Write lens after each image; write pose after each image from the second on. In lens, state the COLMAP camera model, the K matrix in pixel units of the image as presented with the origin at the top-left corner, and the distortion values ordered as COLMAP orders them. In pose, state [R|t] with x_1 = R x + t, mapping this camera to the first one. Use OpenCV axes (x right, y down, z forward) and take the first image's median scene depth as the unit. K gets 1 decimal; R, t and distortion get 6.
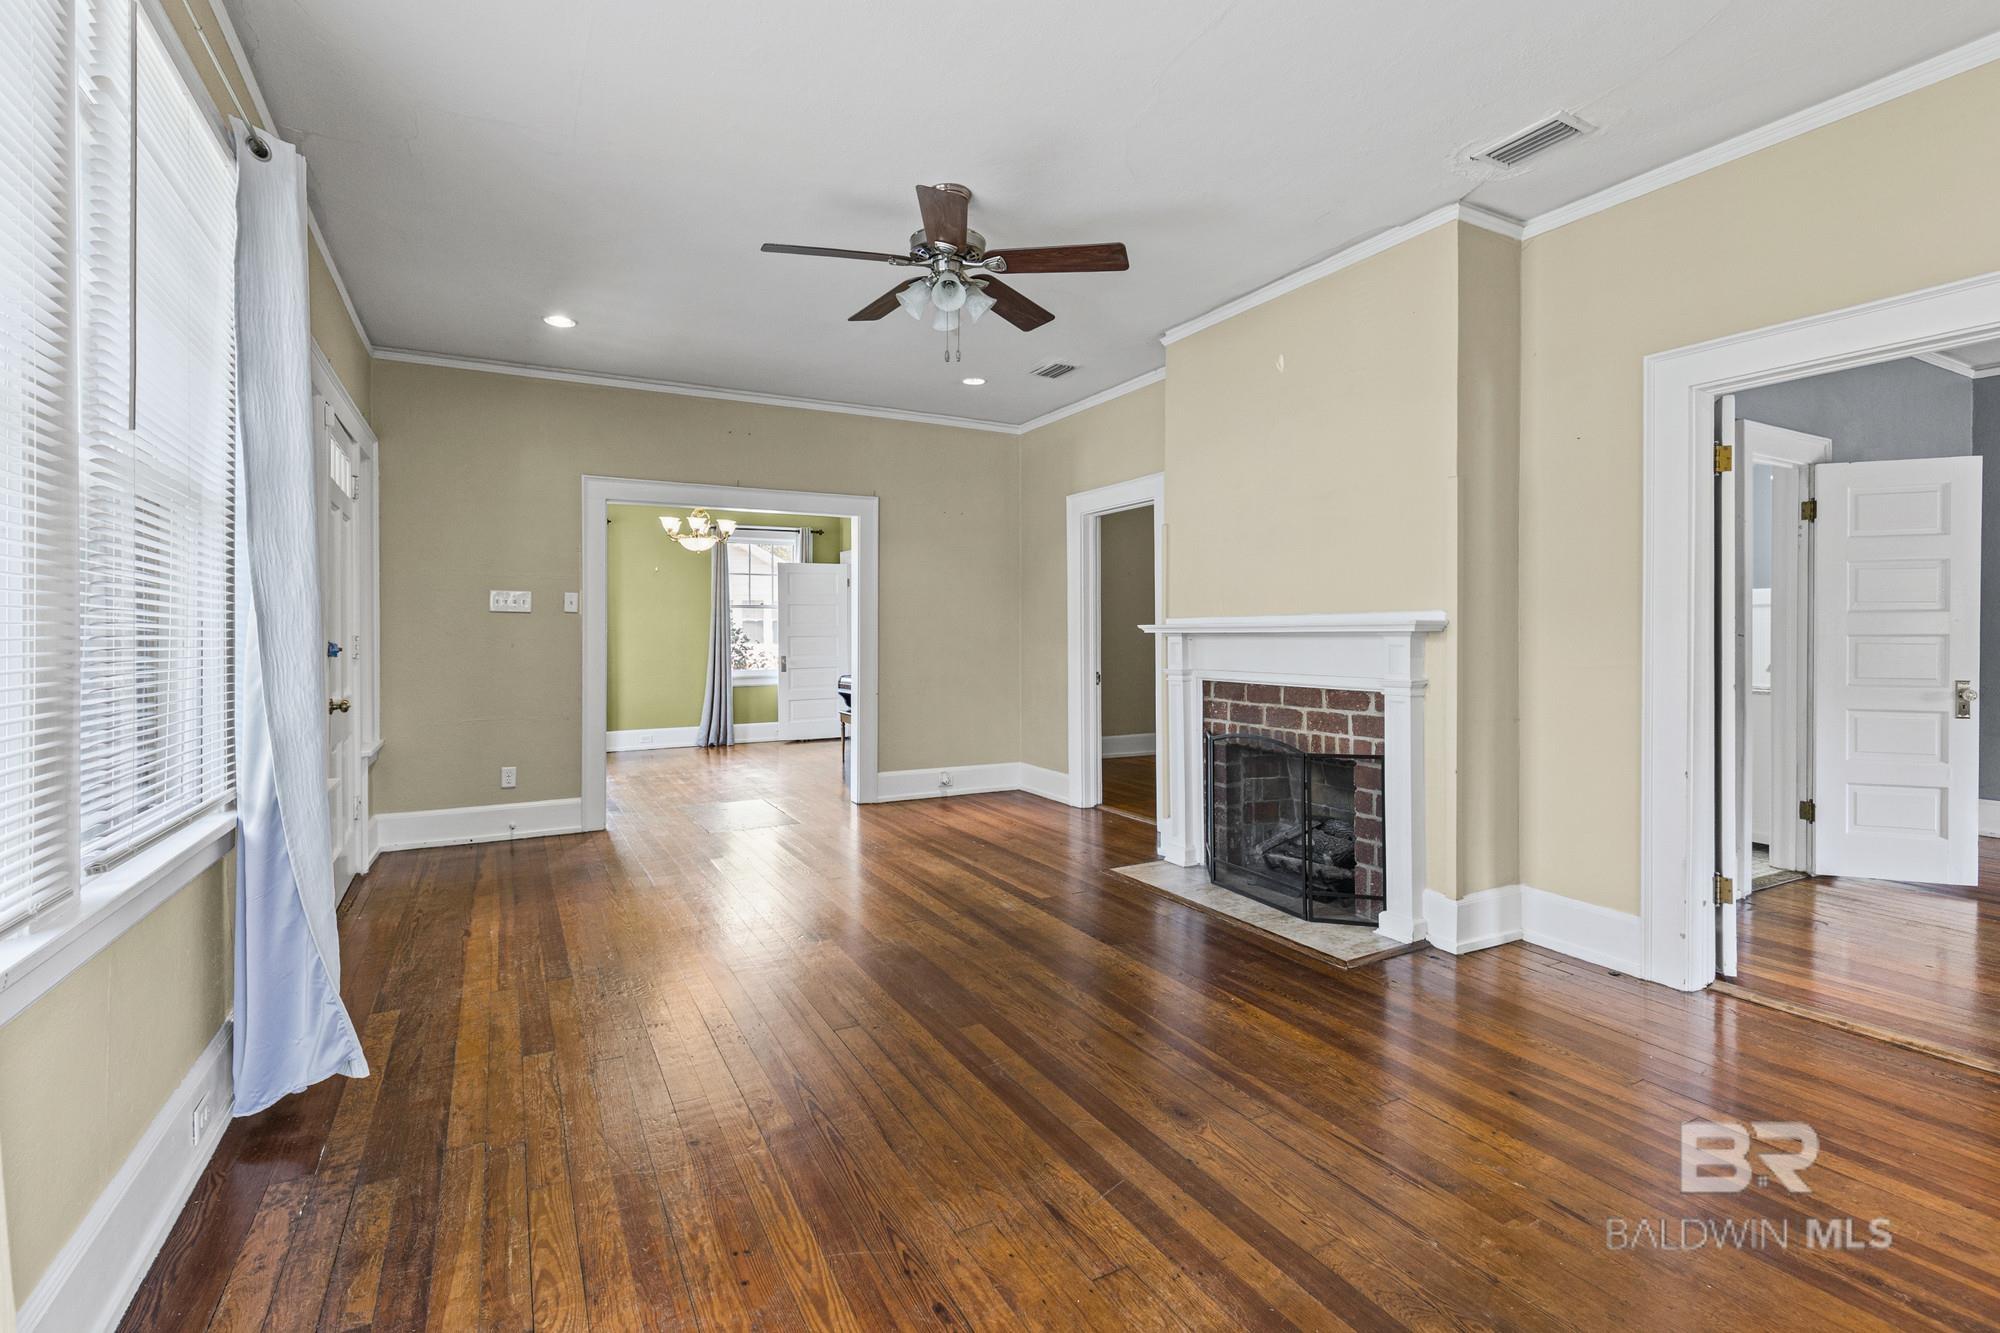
lens RADIAL K [[909.8, 0, 995.5], [0, 909.8, 653.0], [0, 0, 1]] dist [0.001741, 0.000124]
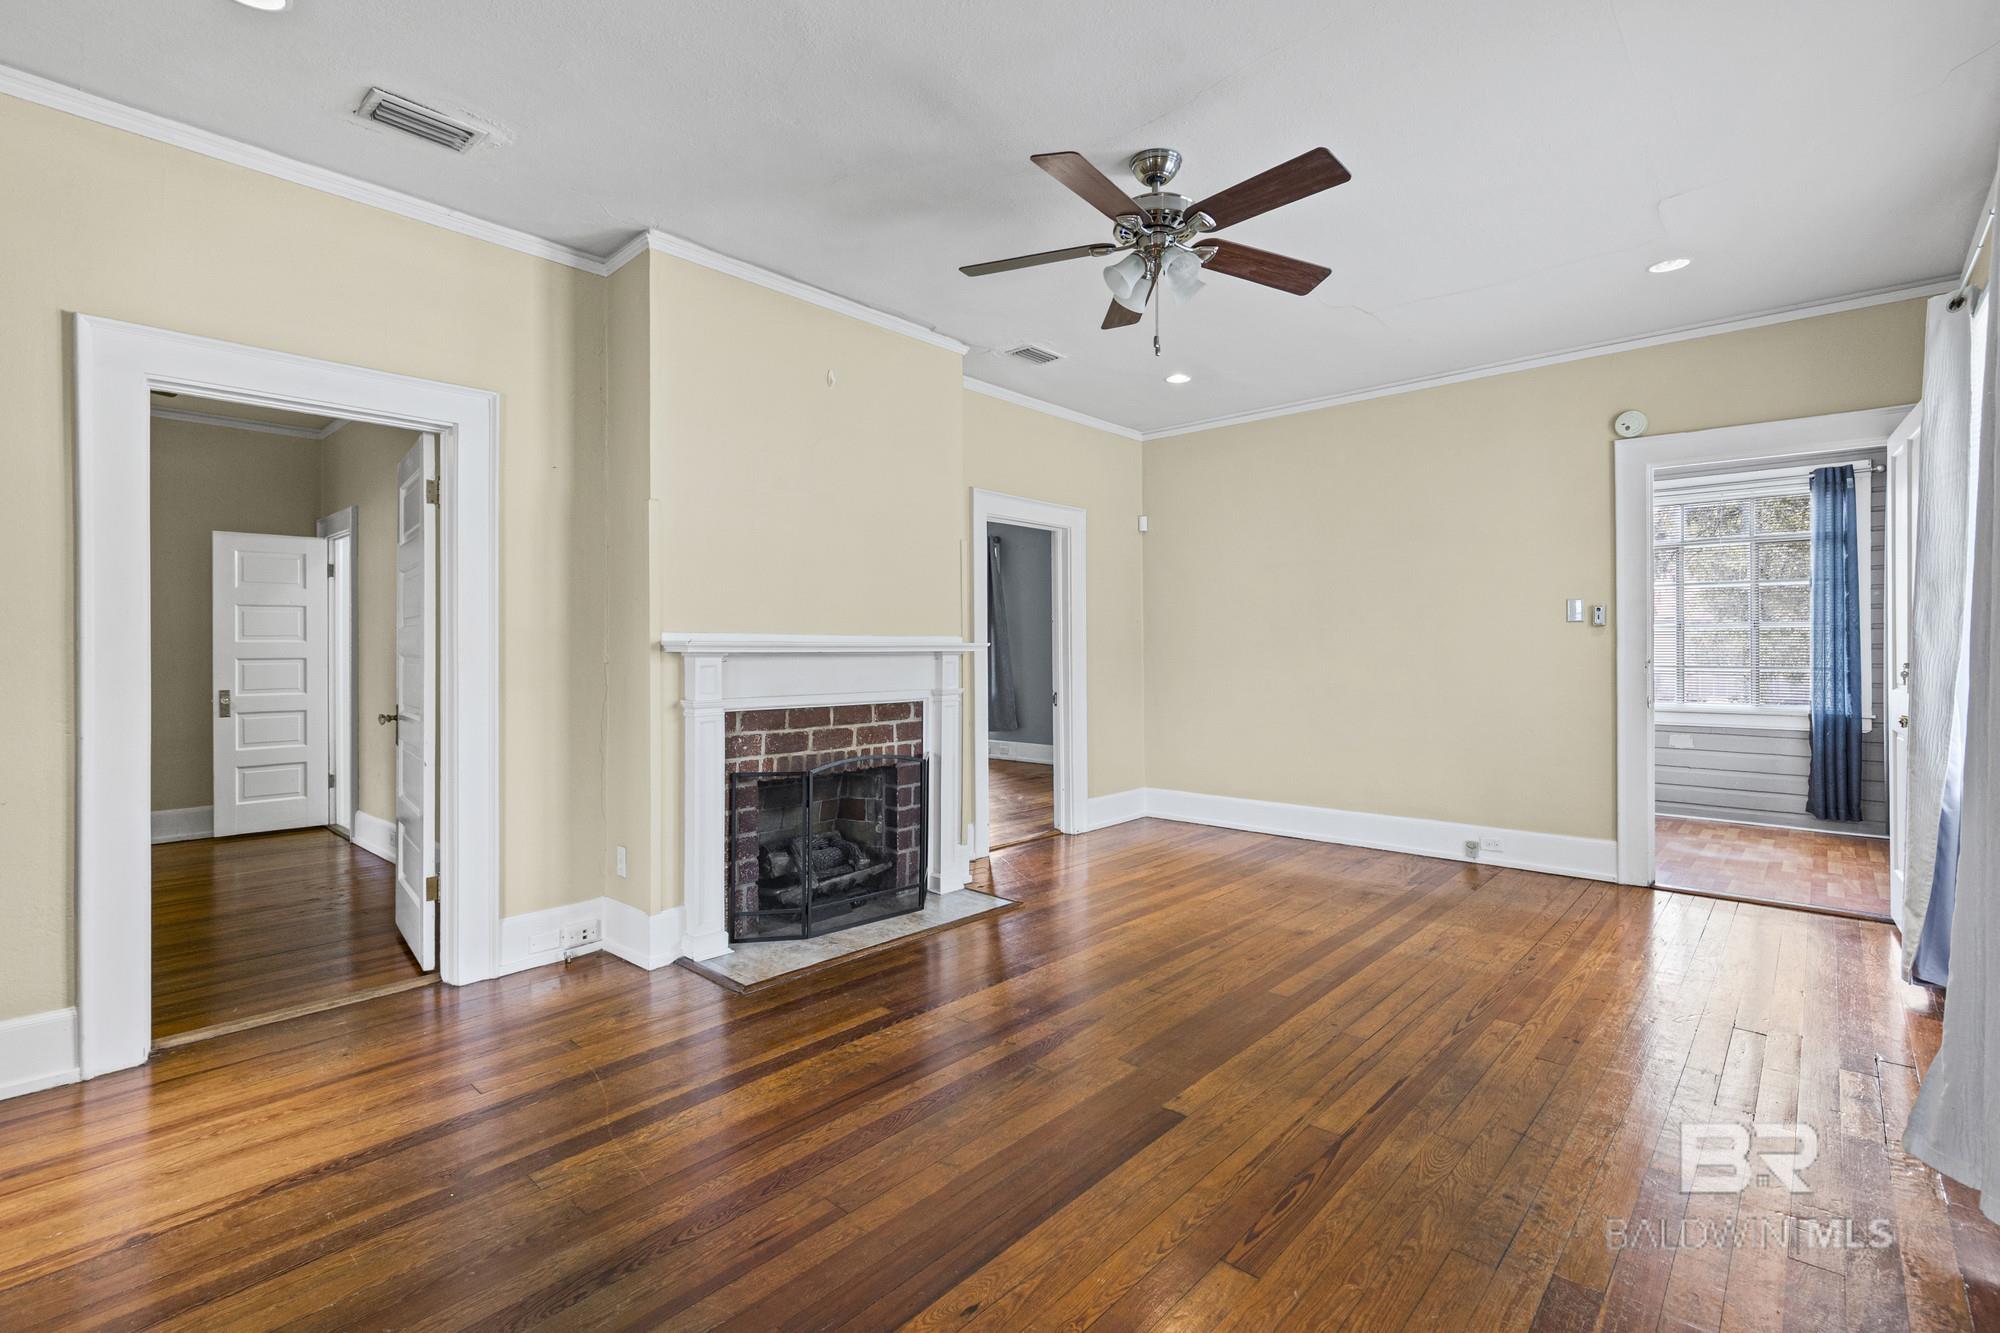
lens RADIAL K [[909.8, 0, 995.5], [0, 909.8, 653.0], [0, 0, 1]] dist [0.001741, 0.000124]
pose [[-0.327824, 0.005385, 0.944724, -0.702626], [0.026434, 0.999645, 0.003475, -0.021297], [-0.944369, 0.026112, -0.327849, 1.201645]]
